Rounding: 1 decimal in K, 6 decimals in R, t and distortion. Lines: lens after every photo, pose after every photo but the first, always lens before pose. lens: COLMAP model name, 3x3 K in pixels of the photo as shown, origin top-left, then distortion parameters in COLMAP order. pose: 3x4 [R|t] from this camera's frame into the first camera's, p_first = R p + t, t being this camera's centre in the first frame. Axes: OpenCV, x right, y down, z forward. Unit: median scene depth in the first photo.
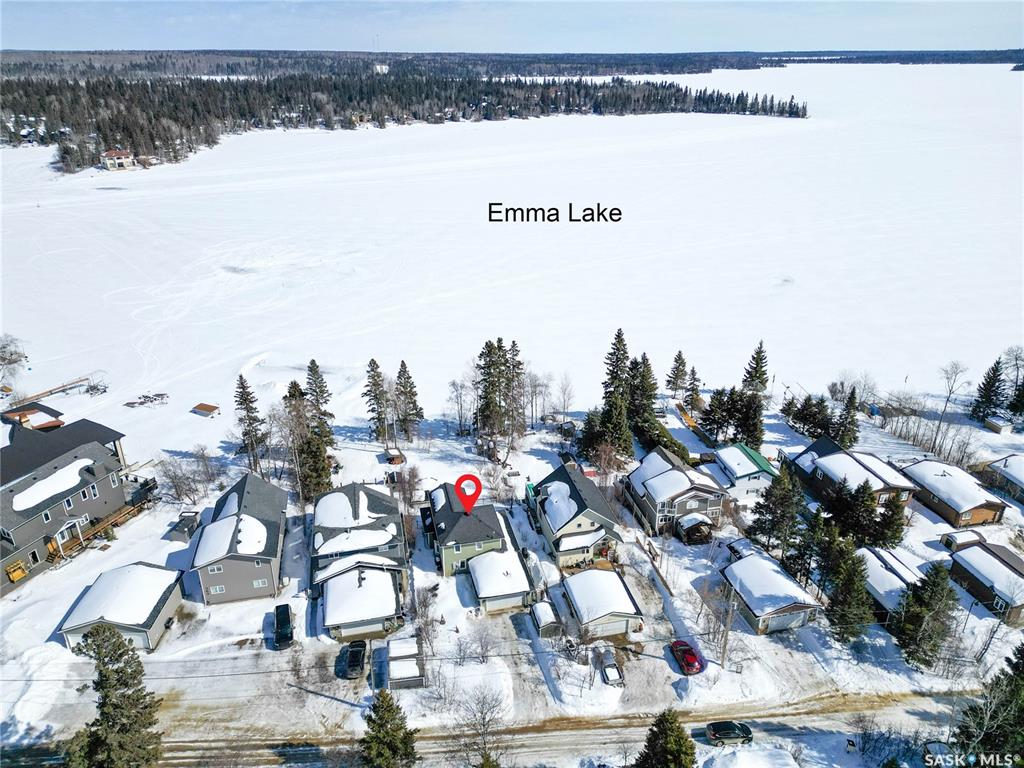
lens RADIAL K [[707.6, 0, 509.9], [0, 707.6, 377.7], [0, 0, 1]] dist [0.063842, -0.045170]
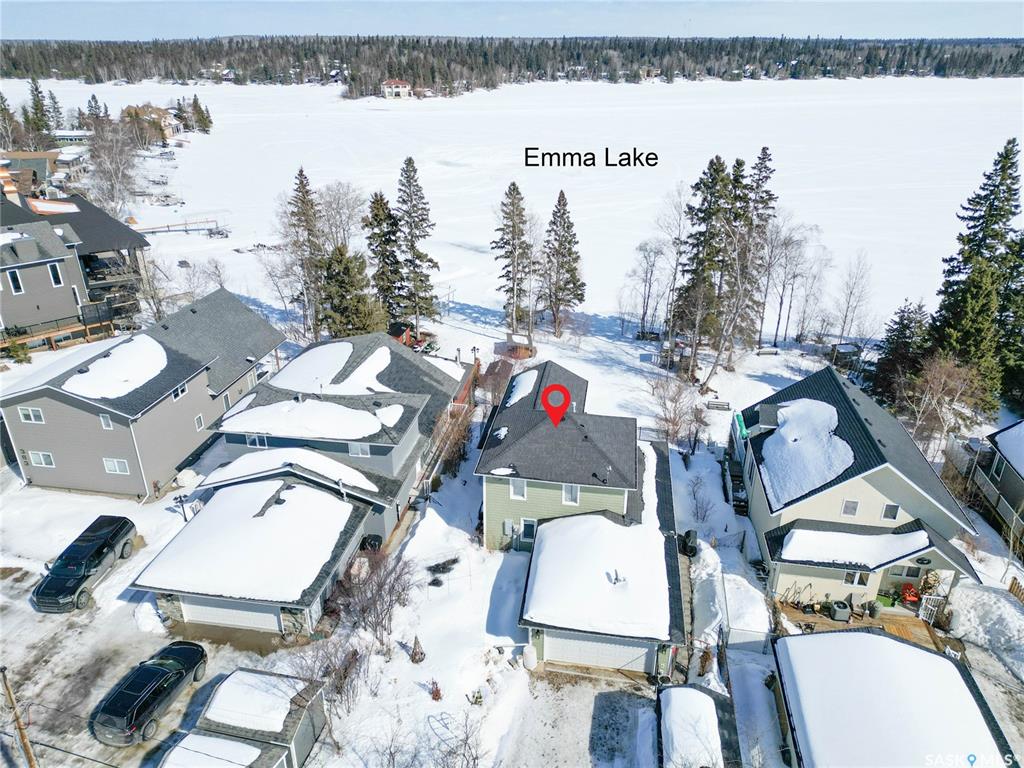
lens RADIAL K [[707.6, 0, 509.1], [0, 707.6, 387.8], [0, 0, 1]] dist [0.063842, -0.045170]
pose [[0.926319, 0.166657, -0.337874, 0.038264], [-0.157964, 0.986007, 0.053277, 0.121516], [0.342025, 0.004021, 0.939682, 0.459688]]
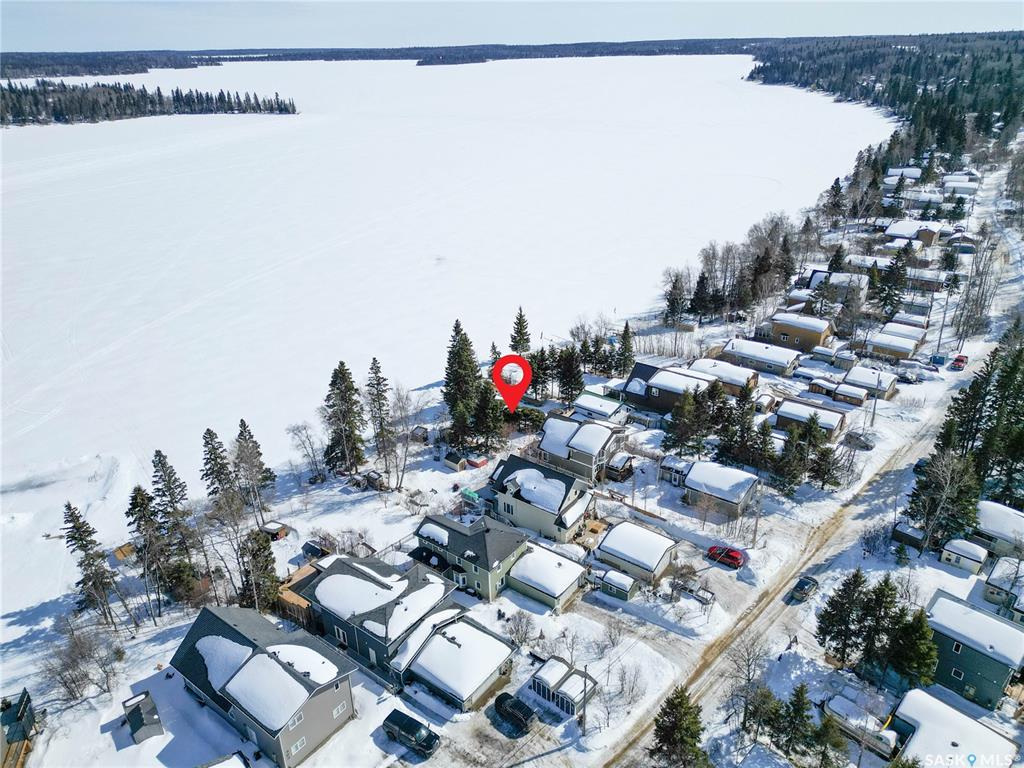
lens RADIAL K [[707.6, 0, 507.5], [0, 707.6, 382.2], [0, 0, 1]] dist [0.063842, -0.045170]
pose [[0.768248, -0.285302, 0.573060, -0.407231], [0.281261, 0.954595, 0.098190, -0.065017], [-0.575054, 0.085745, 0.813609, 0.148814]]
